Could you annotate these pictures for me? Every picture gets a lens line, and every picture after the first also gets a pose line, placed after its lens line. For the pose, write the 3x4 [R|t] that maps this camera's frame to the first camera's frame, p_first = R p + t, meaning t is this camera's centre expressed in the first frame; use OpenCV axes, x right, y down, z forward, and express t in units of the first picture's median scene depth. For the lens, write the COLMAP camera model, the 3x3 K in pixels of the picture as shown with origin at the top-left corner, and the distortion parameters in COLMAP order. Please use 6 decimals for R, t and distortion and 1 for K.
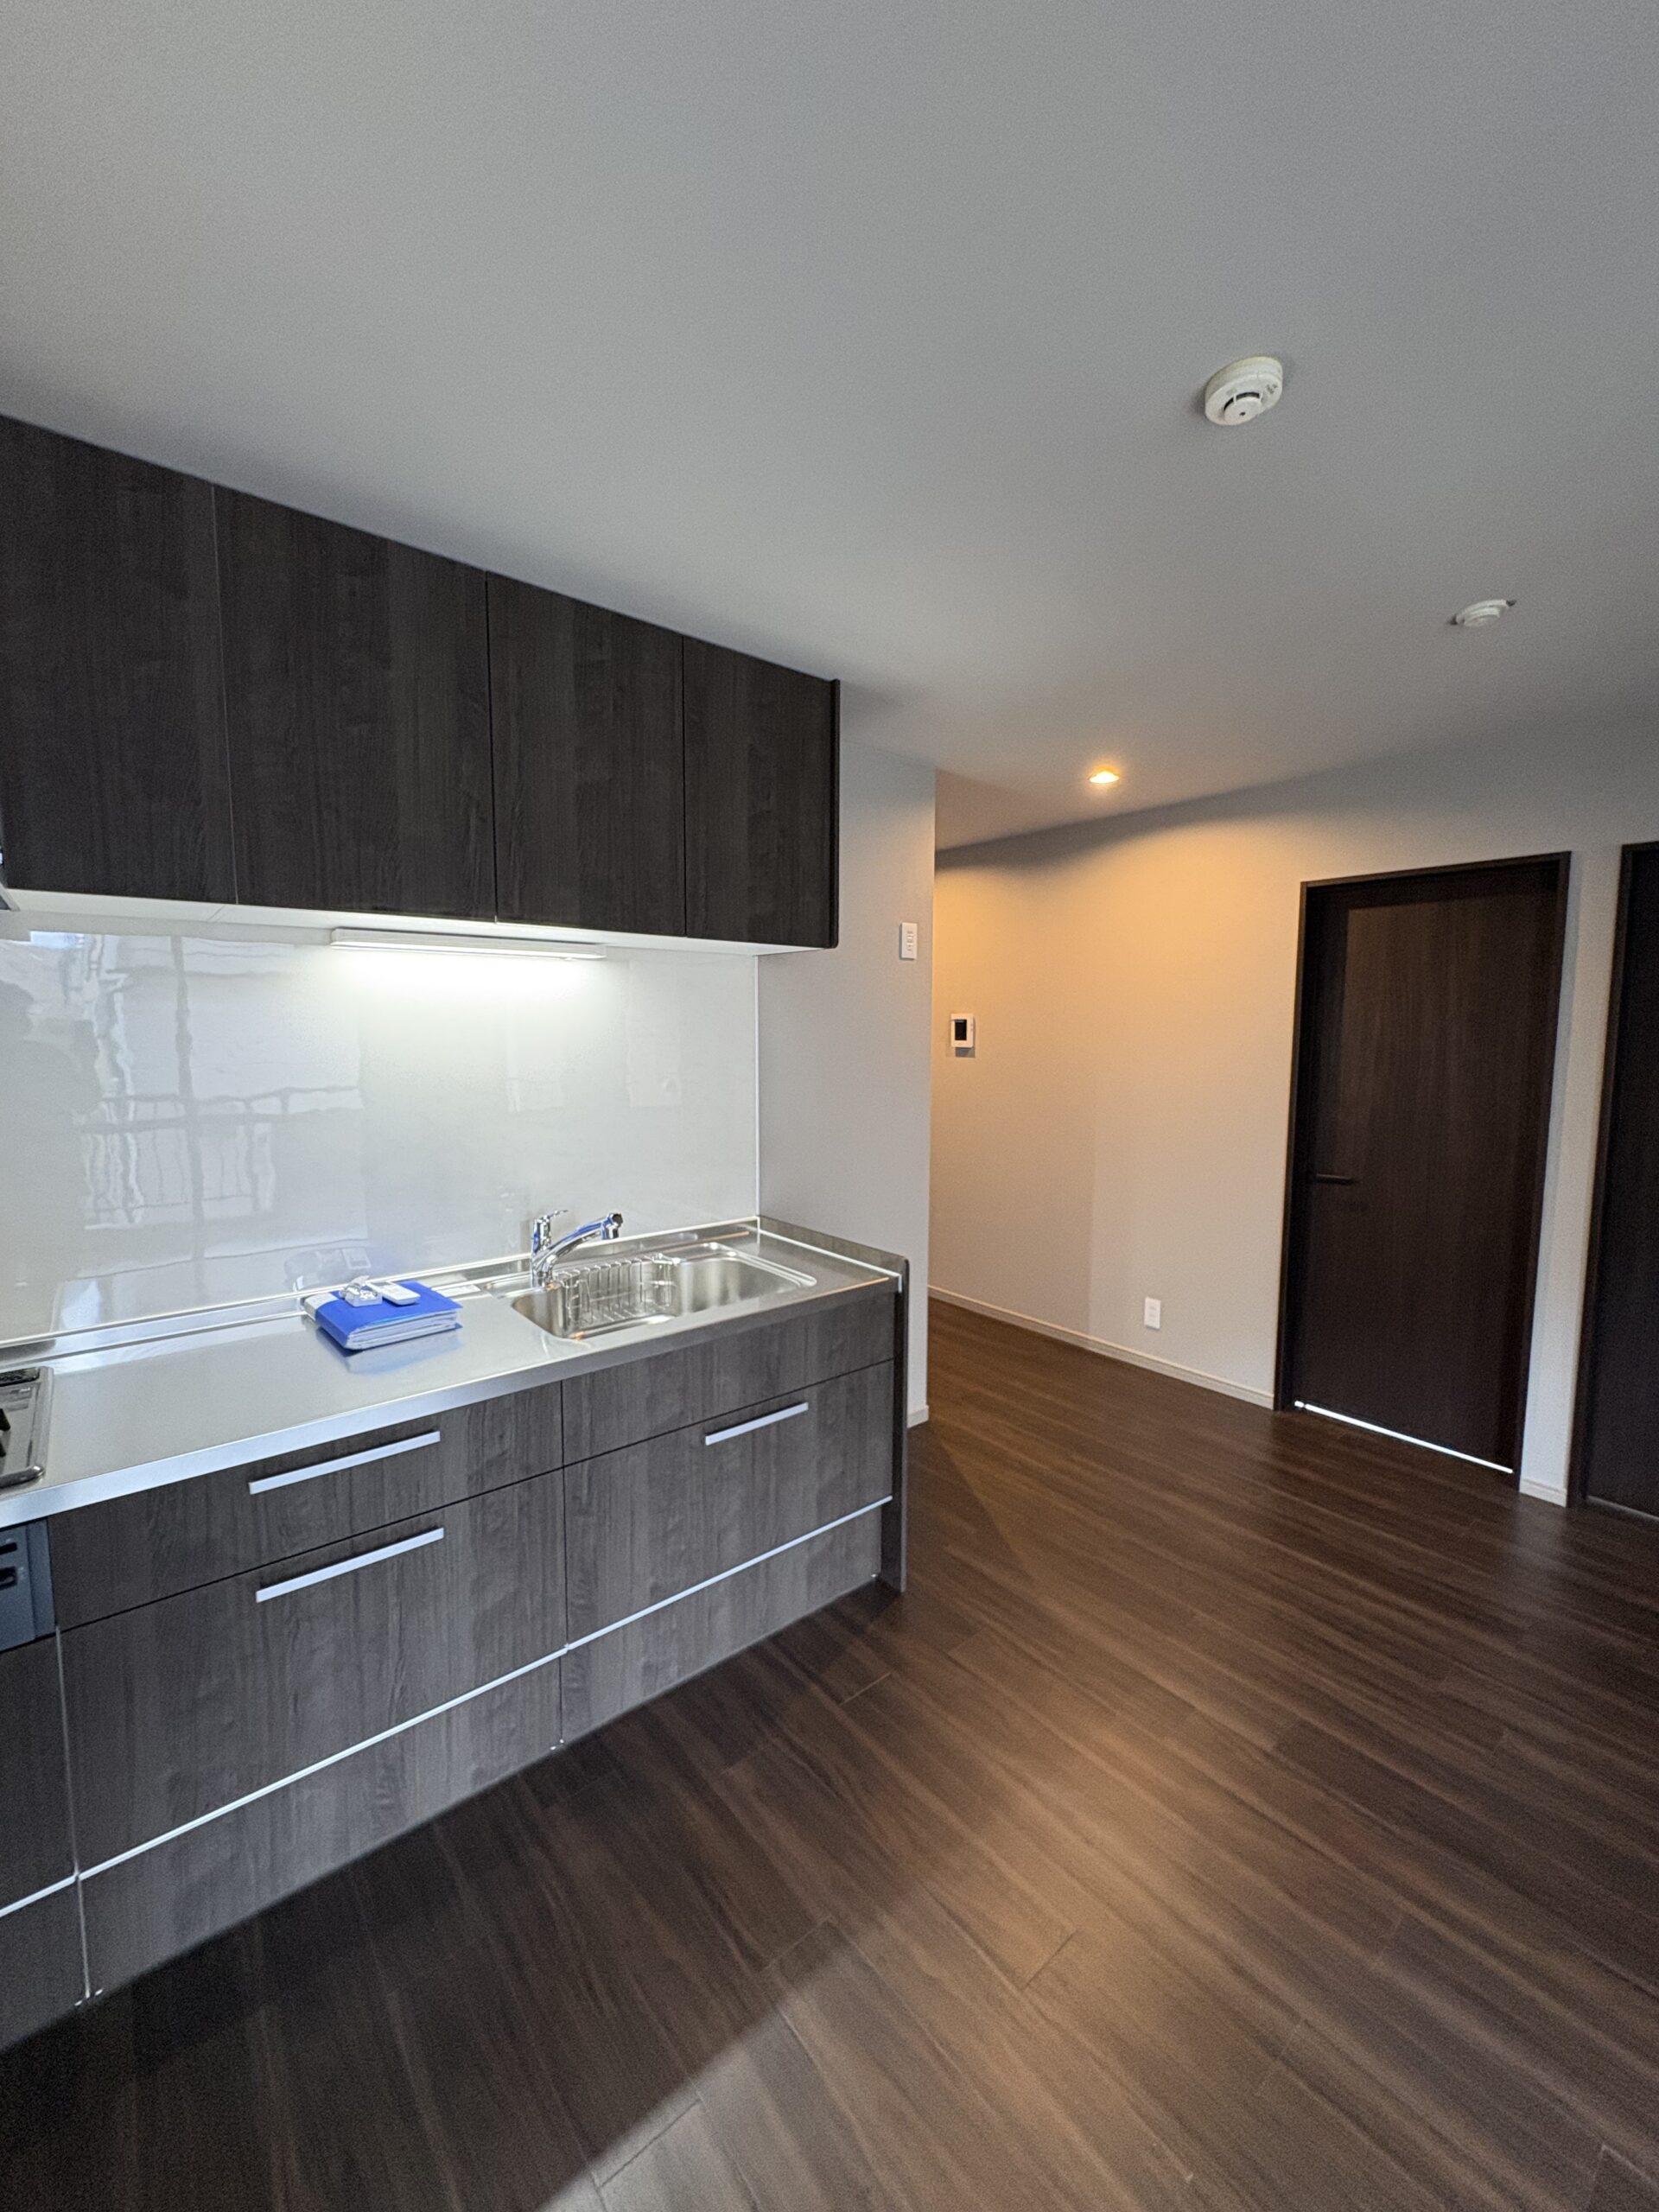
lens RADIAL K [[885.1, 0, 832.1], [0, 885.1, 1106.9], [0, 0, 1]] dist [-0.001730, 0.000948]
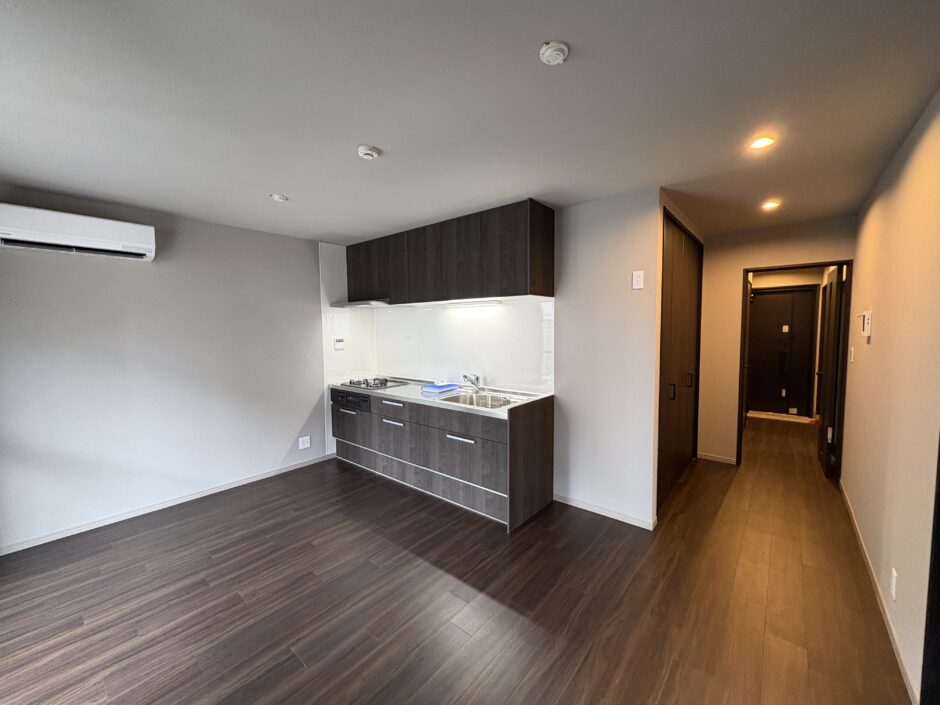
lens RADIAL K [[376.1, 0, 470.0], [0, 376.1, 352.5], [0, 0, 1]] dist [-0.001730, 0.000948]
pose [[0.177944, 0.062339, -0.982064, 1.304701], [-0.080751, 0.995551, 0.048563, -0.050944], [0.980722, 0.070661, 0.182186, 0.726763]]
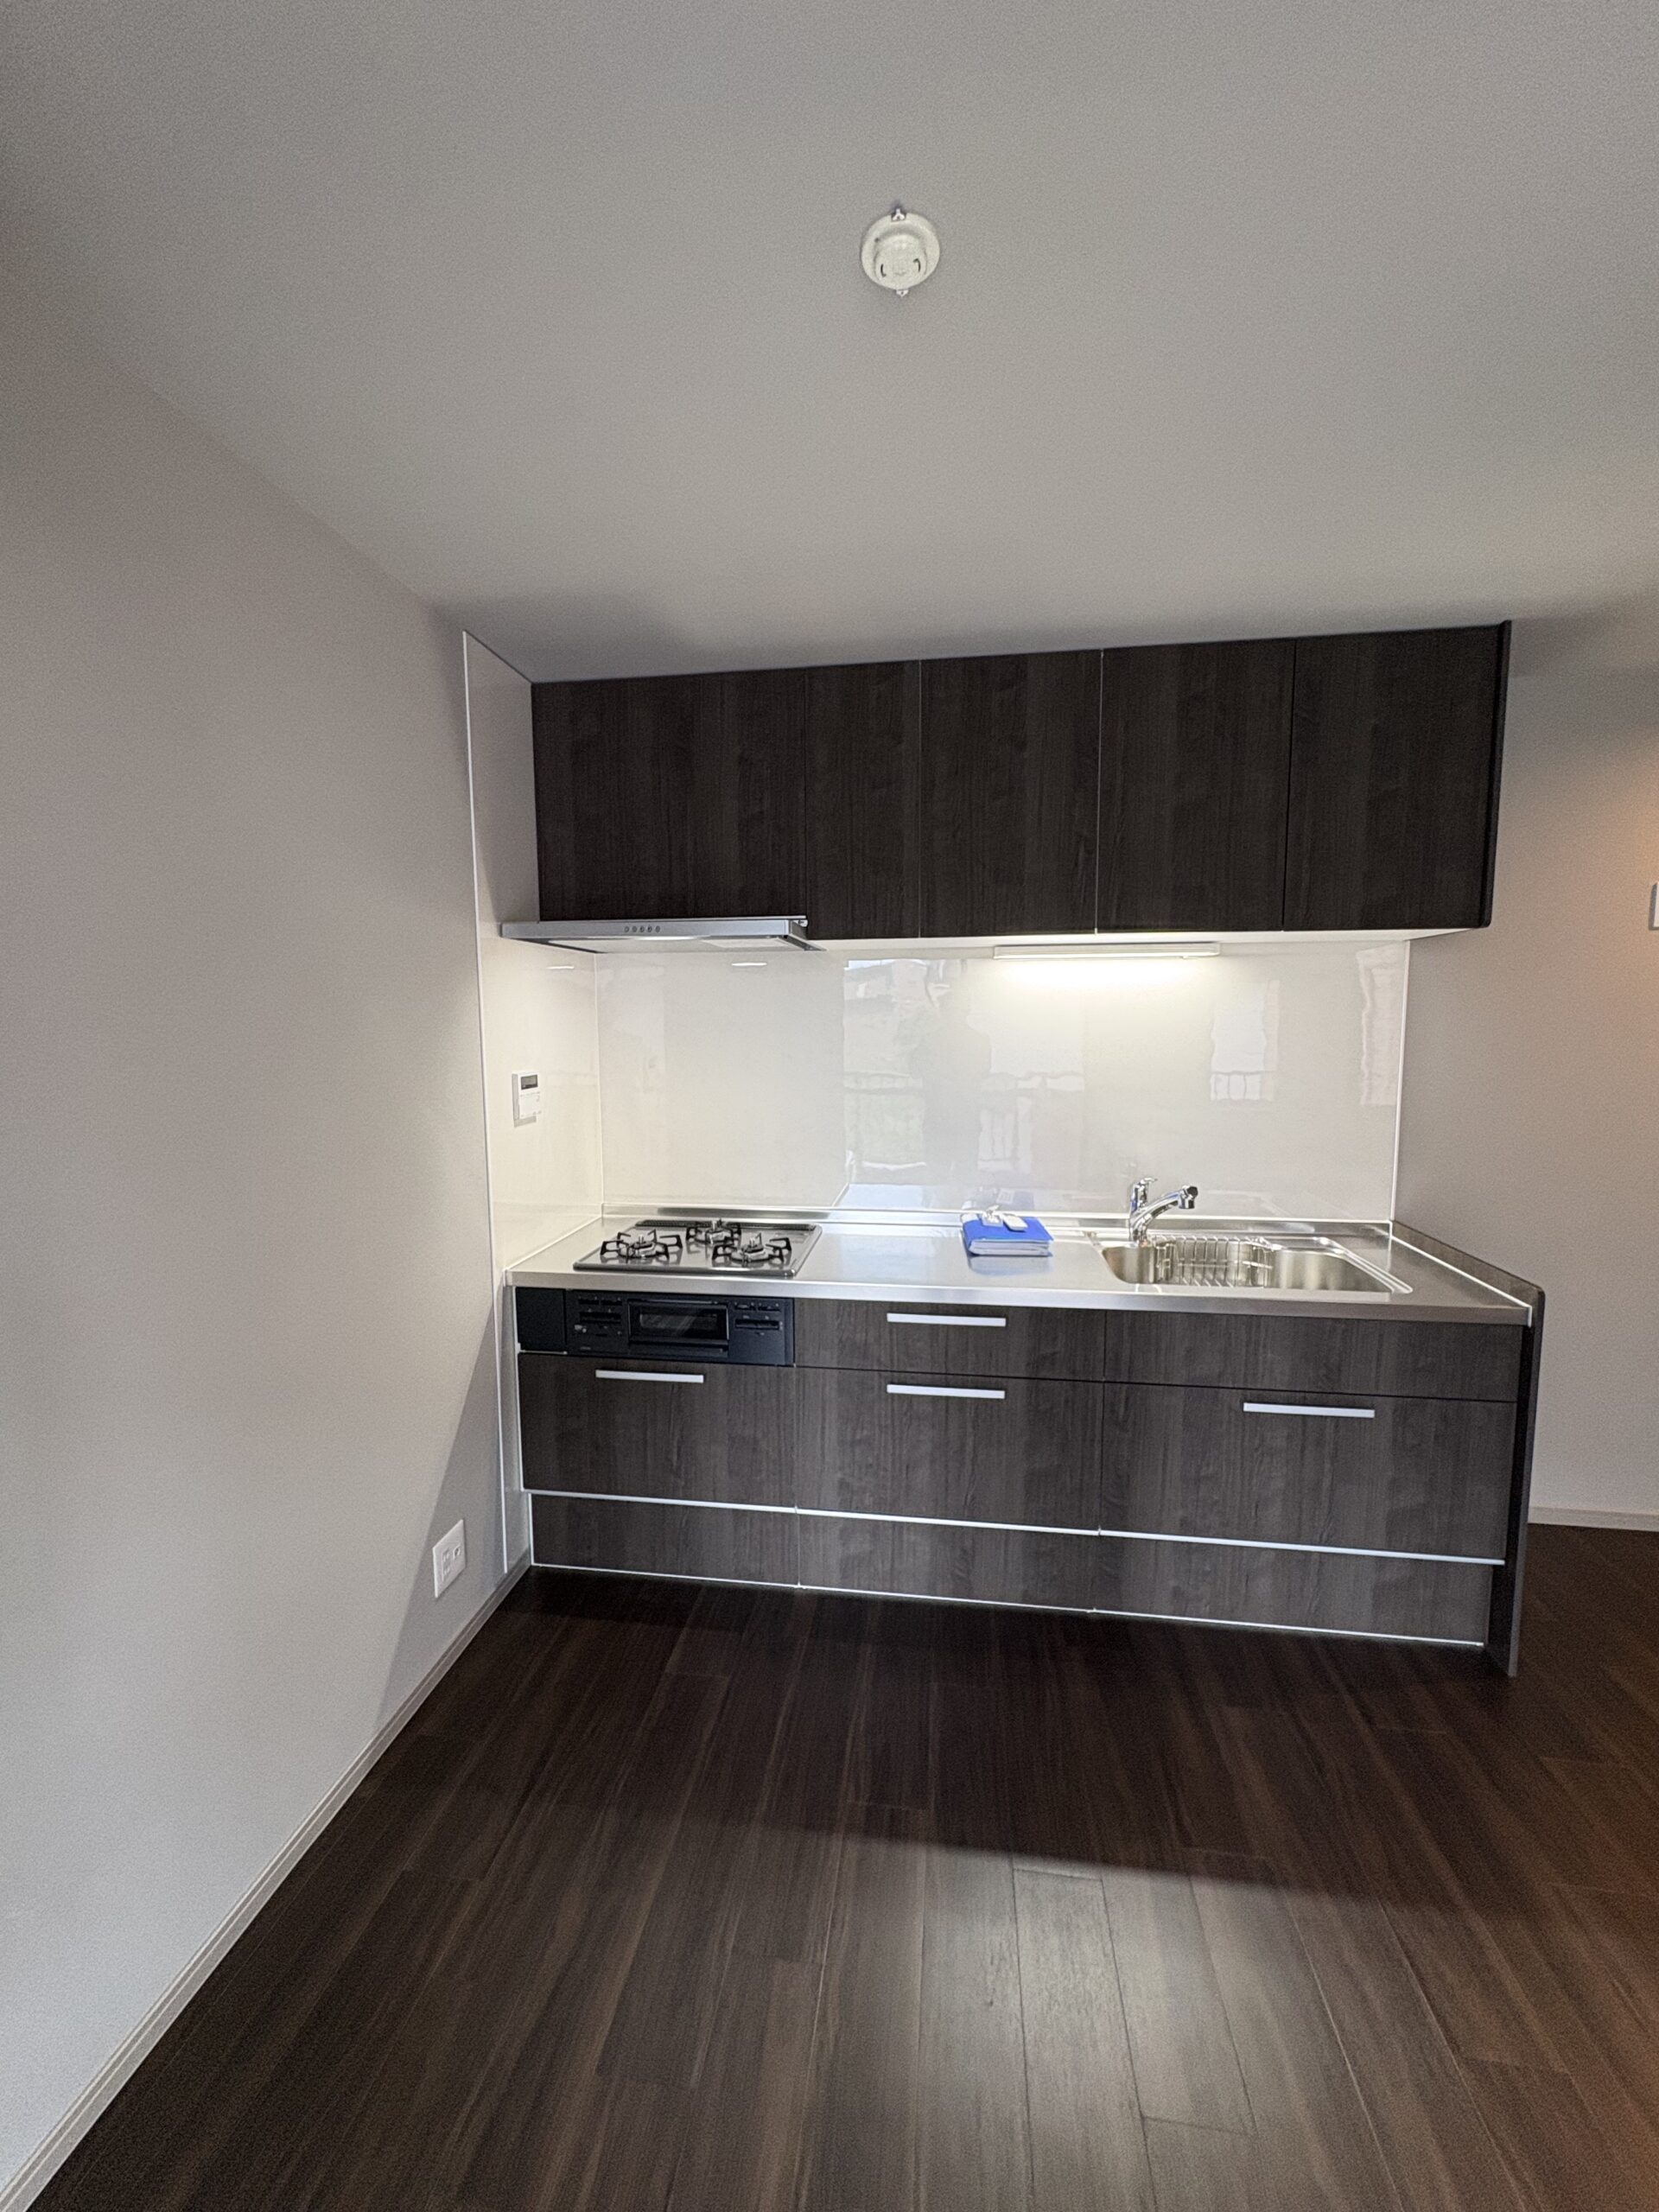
lens RADIAL K [[885.1, 0, 832.1], [0, 885.1, 1106.9], [0, 0, 1]] dist [-0.001730, 0.000948]
pose [[0.671768, 0.067478, -0.737682, 0.264936], [-0.060819, 0.997504, 0.035860, 0.008536], [0.738261, 0.020776, 0.674195, -0.084522]]
